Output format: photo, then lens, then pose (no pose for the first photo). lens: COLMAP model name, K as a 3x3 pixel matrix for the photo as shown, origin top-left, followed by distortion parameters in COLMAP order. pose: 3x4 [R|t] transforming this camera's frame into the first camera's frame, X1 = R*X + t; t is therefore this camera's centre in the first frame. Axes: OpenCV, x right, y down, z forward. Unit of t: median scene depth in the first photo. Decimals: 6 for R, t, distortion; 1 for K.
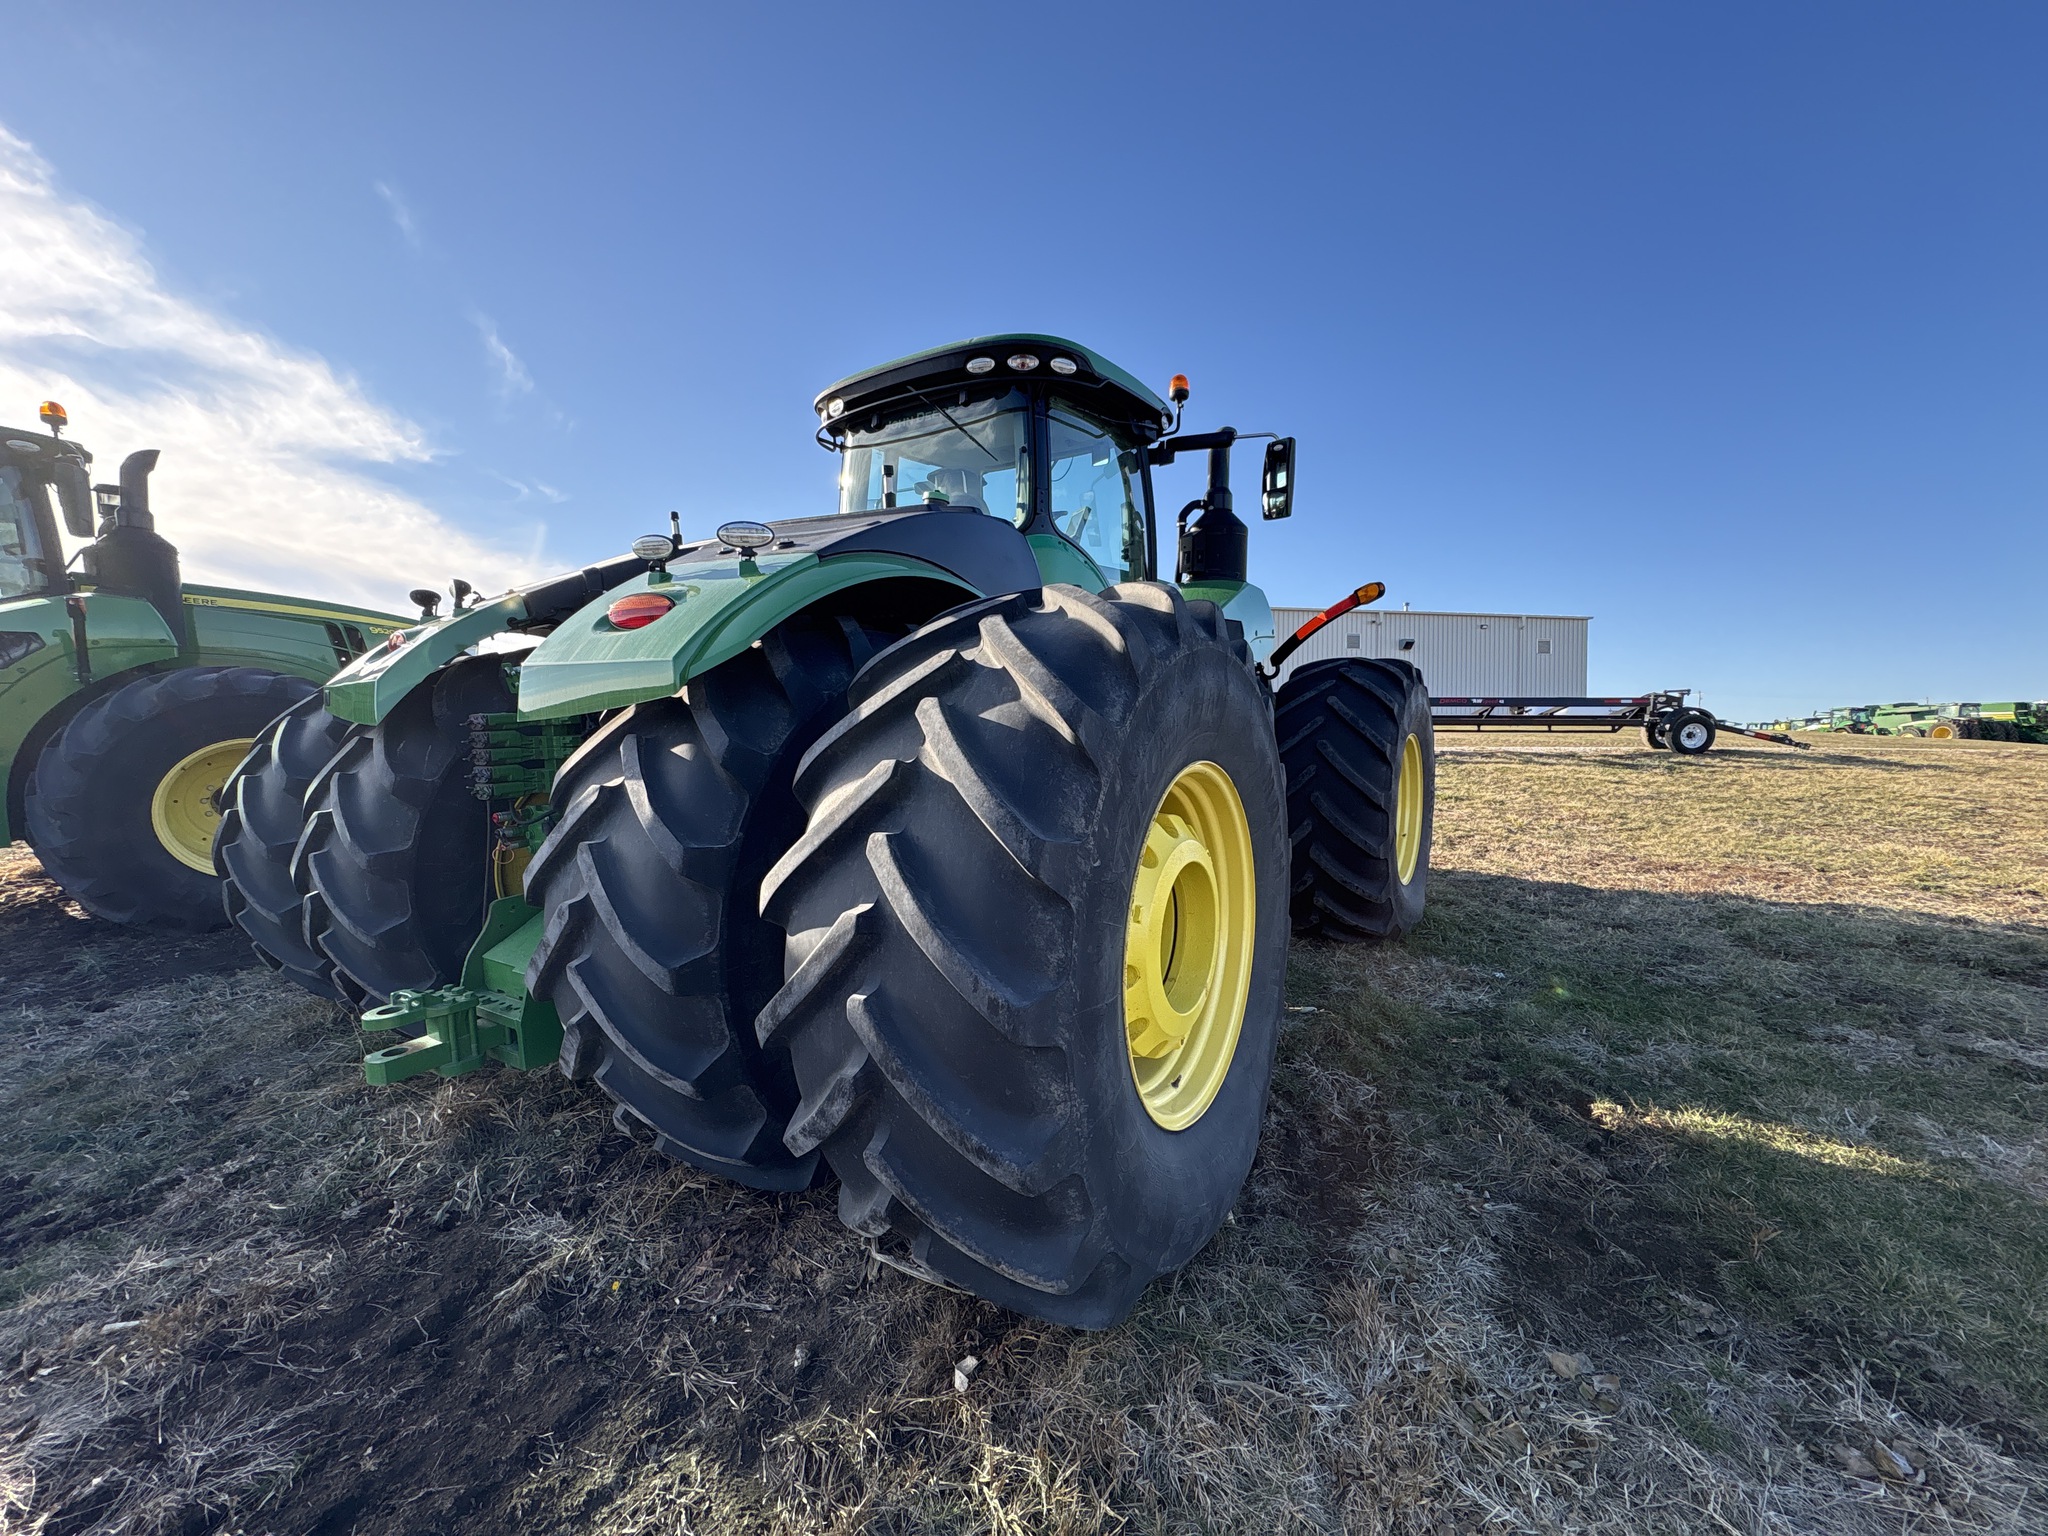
lens RADIAL K [[816.5, 0, 1034.8], [0, 816.5, 782.4], [0, 0, 1]] dist [-0.000516, 0.000698]
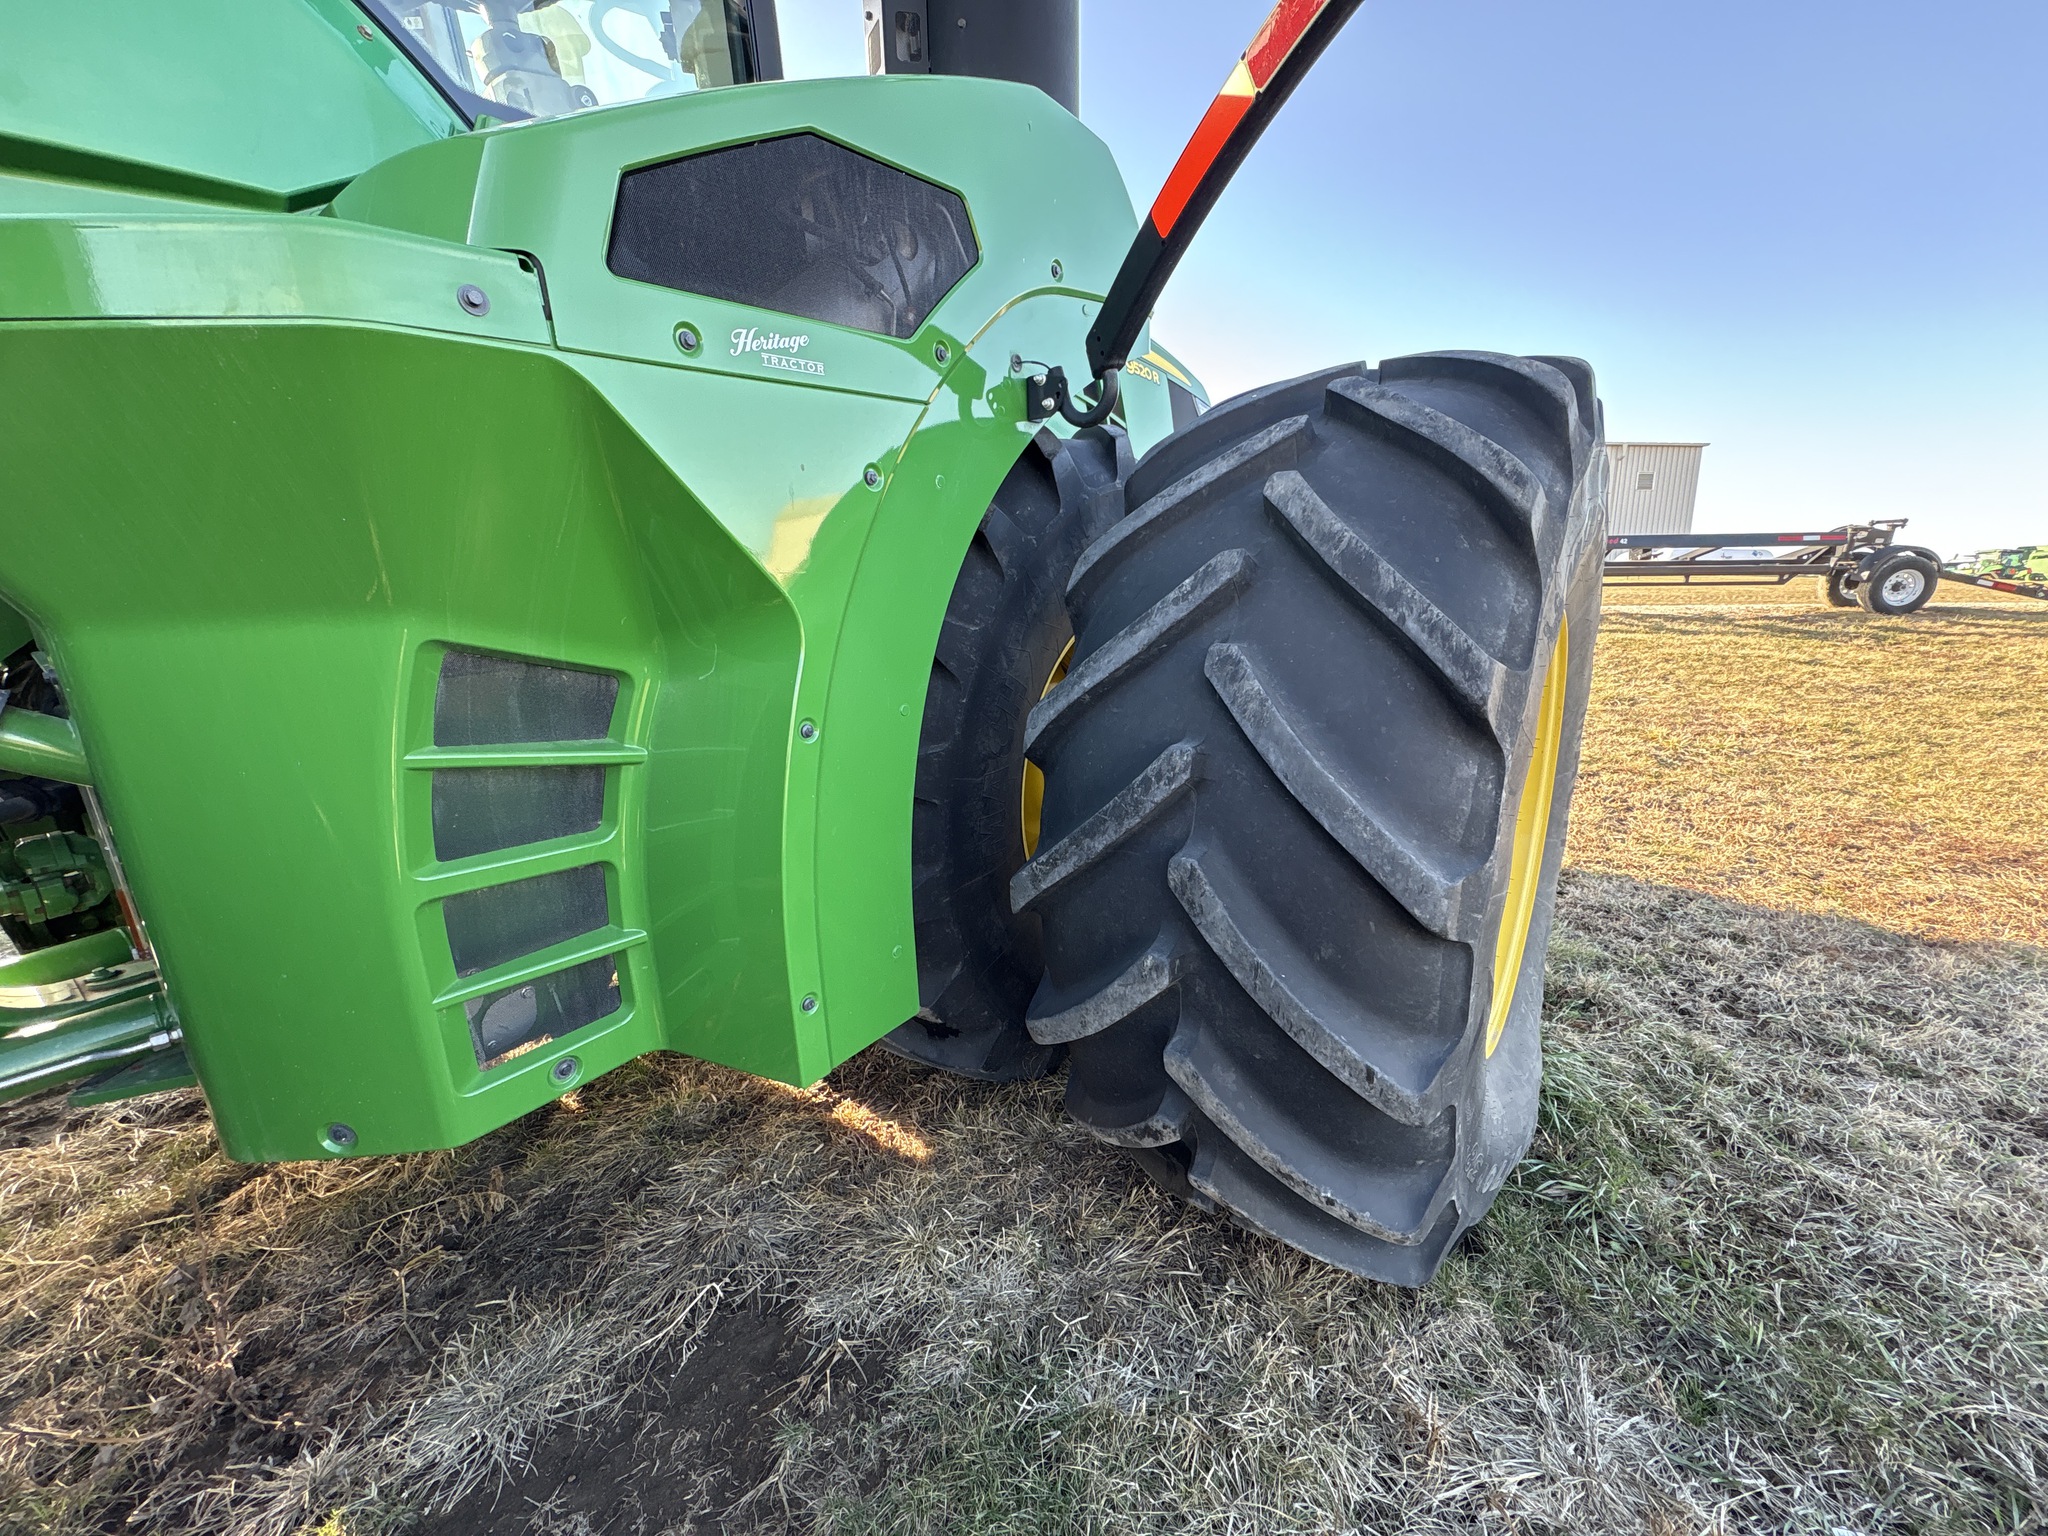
lens RADIAL K [[816.5, 0, 1023.8], [0, 816.5, 787.0], [0, 0, 1]] dist [-0.000516, 0.000698]
pose [[0.998099, 0.002420, -0.061591, 0.095538], [0.008357, 0.984689, 0.174121, -0.016590], [0.061069, -0.174304, 0.982796, 0.231080]]
